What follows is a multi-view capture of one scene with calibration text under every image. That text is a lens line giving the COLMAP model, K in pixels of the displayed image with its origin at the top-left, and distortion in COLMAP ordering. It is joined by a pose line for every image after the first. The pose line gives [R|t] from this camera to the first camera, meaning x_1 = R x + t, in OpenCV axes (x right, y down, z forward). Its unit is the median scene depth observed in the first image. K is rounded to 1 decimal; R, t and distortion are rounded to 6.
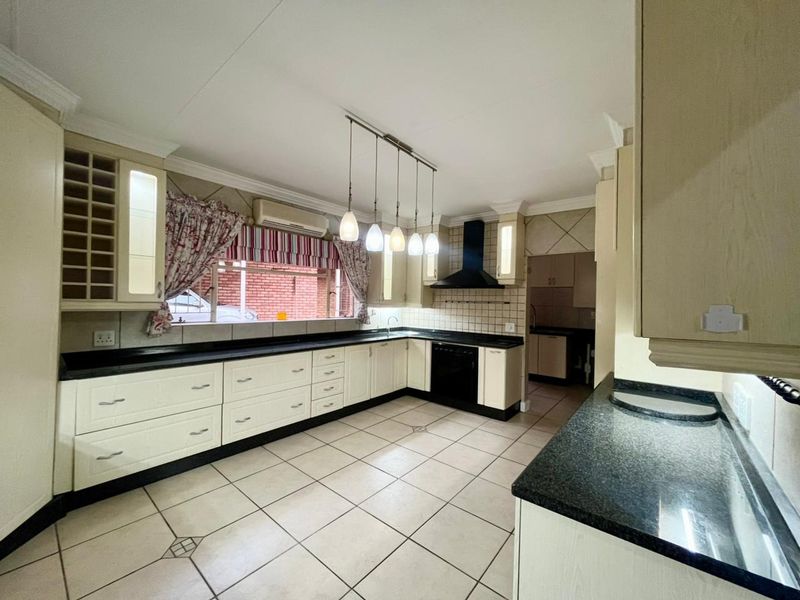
lens RADIAL K [[320.8, 0, 400.0], [0, 320.8, 300.0], [0, 0, 1]] dist [0.001735, 0.000135]
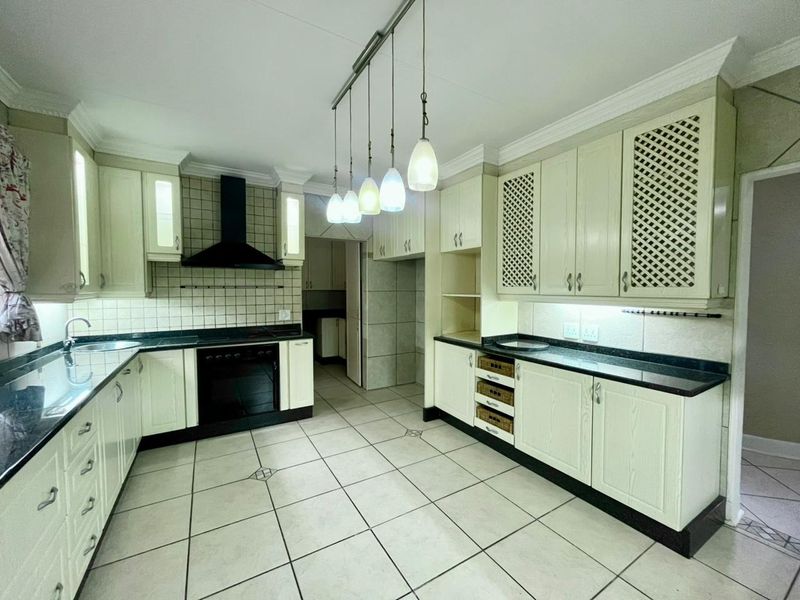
lens RADIAL K [[320.8, 0, 400.0], [0, 320.8, 300.0], [0, 0, 1]] dist [0.001735, 0.000135]
pose [[0.347473, -0.058285, 0.935877, -0.360668], [0.007384, 0.998205, 0.059425, -0.004925], [-0.937661, -0.013739, 0.347280, 0.390465]]
